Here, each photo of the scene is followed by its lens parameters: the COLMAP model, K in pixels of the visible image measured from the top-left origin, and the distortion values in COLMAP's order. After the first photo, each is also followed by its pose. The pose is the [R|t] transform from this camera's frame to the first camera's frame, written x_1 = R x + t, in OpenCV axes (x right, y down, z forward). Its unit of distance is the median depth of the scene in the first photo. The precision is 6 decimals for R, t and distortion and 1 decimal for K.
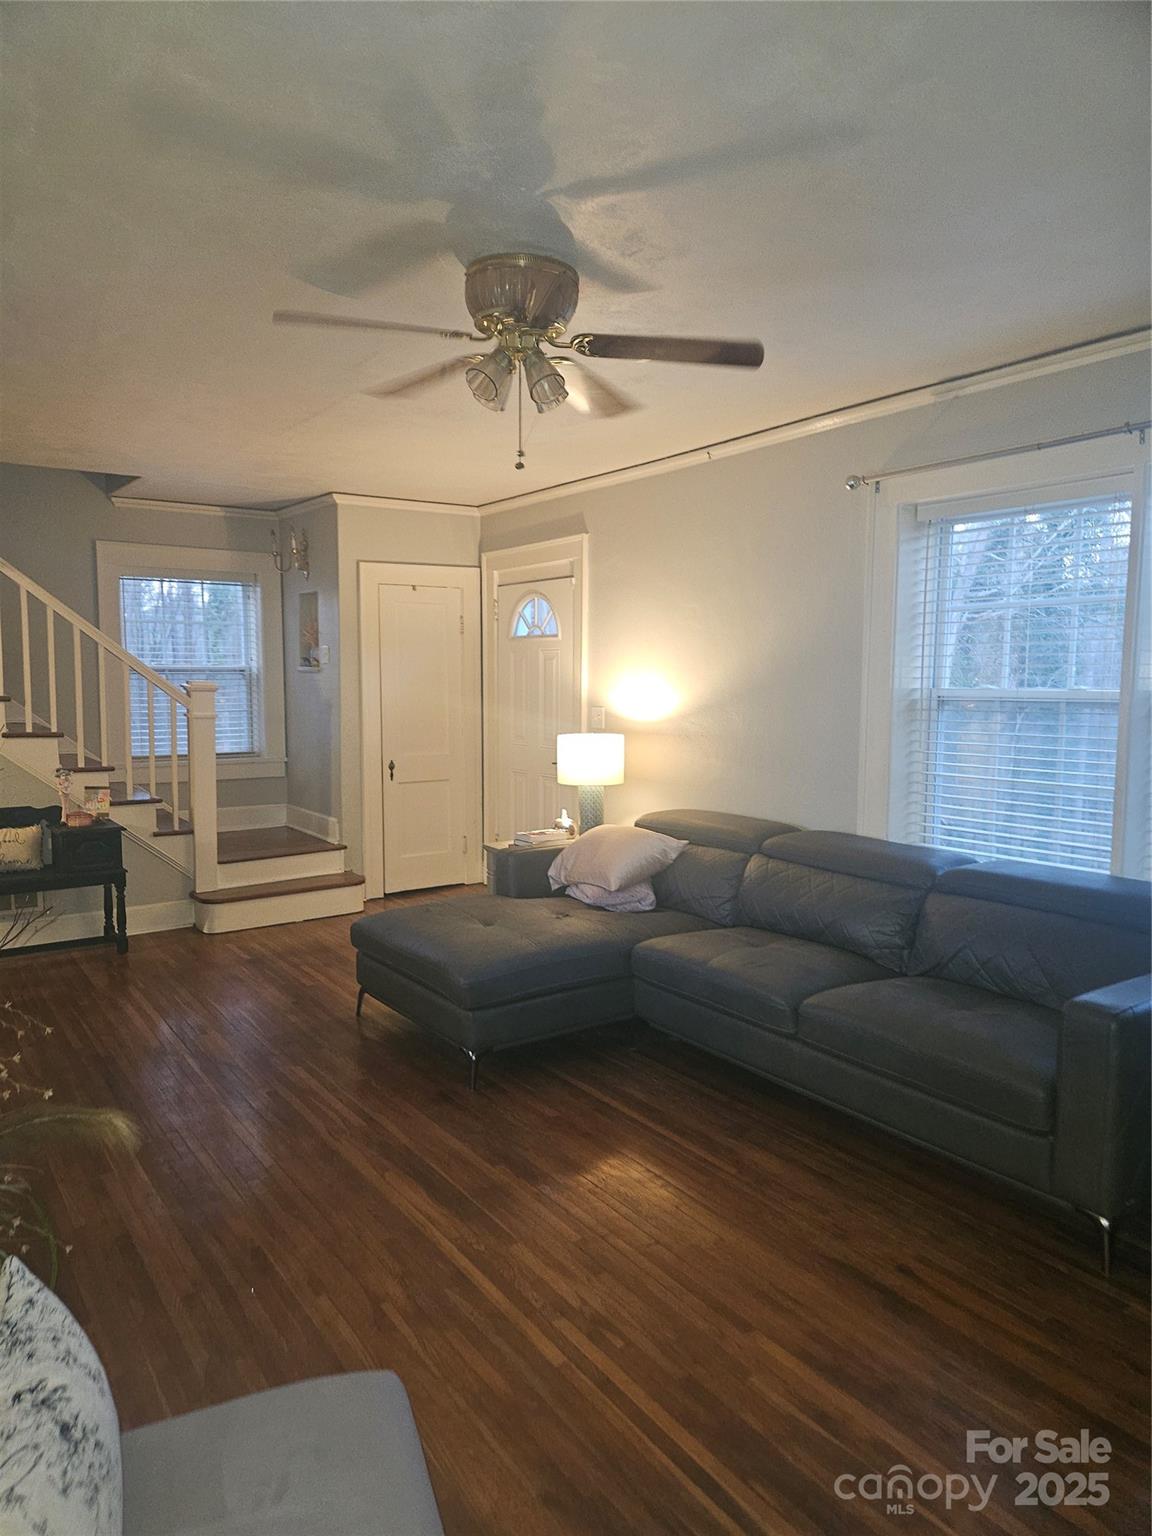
lens RADIAL K [[1025.5, 0, 575.2], [0, 1025.5, 774.6], [0, 0, 1]] dist [0.036066, -0.007524]
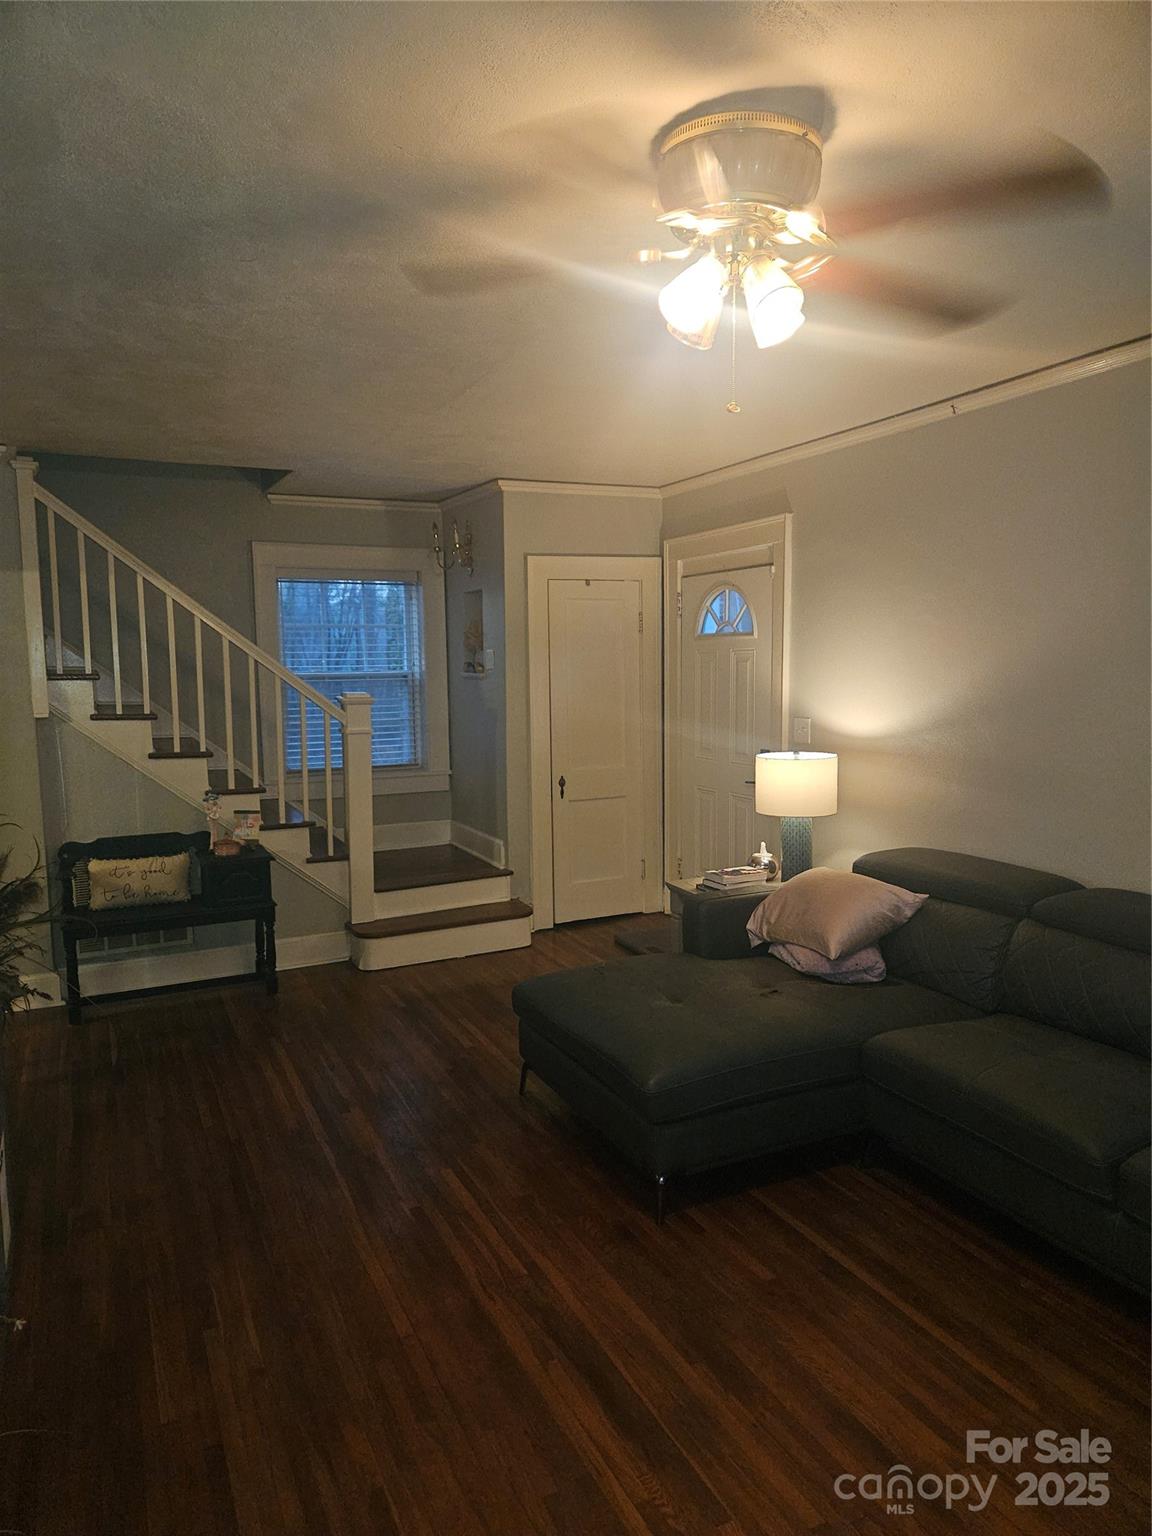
lens RADIAL K [[1025.5, 0, 569.6], [0, 1025.5, 761.4], [0, 0, 1]] dist [0.036066, -0.007524]
pose [[0.985154, 0.003983, -0.171625, -0.023873], [-0.003581, 0.999990, 0.002652, -0.035675], [0.171634, -0.001998, 0.985159, 0.150152]]
